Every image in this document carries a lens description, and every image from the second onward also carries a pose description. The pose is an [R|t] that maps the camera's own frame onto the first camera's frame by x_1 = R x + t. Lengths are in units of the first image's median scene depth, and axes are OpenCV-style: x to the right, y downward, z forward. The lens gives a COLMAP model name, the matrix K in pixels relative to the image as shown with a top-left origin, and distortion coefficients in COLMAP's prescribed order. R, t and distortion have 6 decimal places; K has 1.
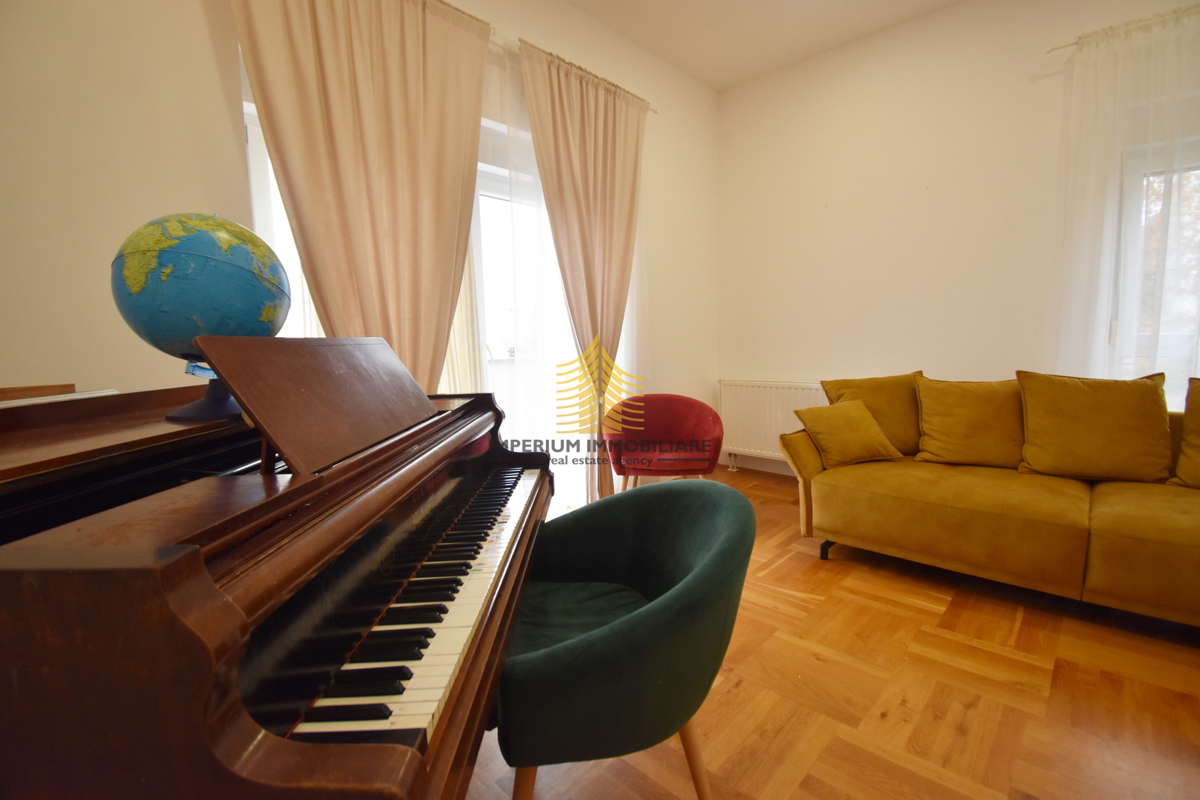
lens RADIAL K [[552.9, 0, 600.0], [0, 552.9, 400.0], [0, 0, 1]] dist [-0.001744, -0.015459]
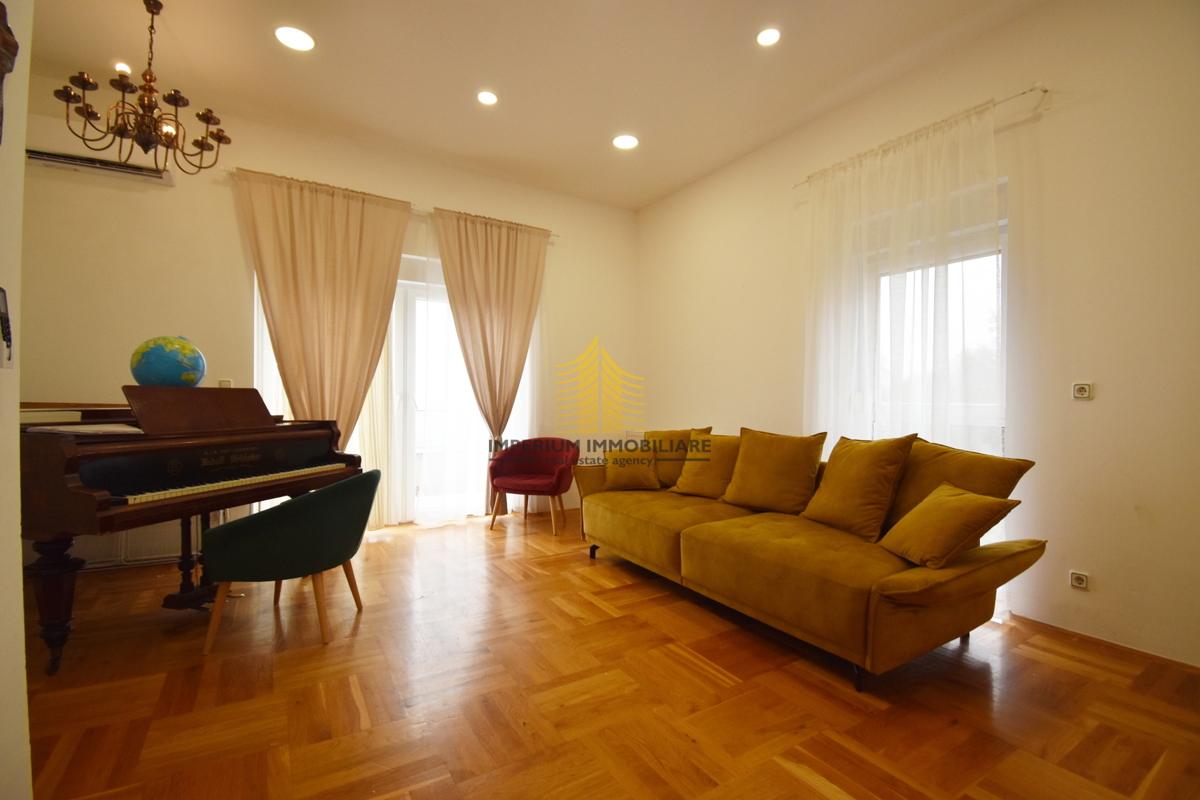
lens RADIAL K [[552.9, 0, 600.0], [0, 552.9, 400.0], [0, 0, 1]] dist [-0.001744, -0.015459]
pose [[0.965522, 0.032570, -0.258277, 0.784729], [-0.059970, 0.993286, -0.098928, 0.032973], [0.253321, 0.111006, 0.960992, -0.374235]]
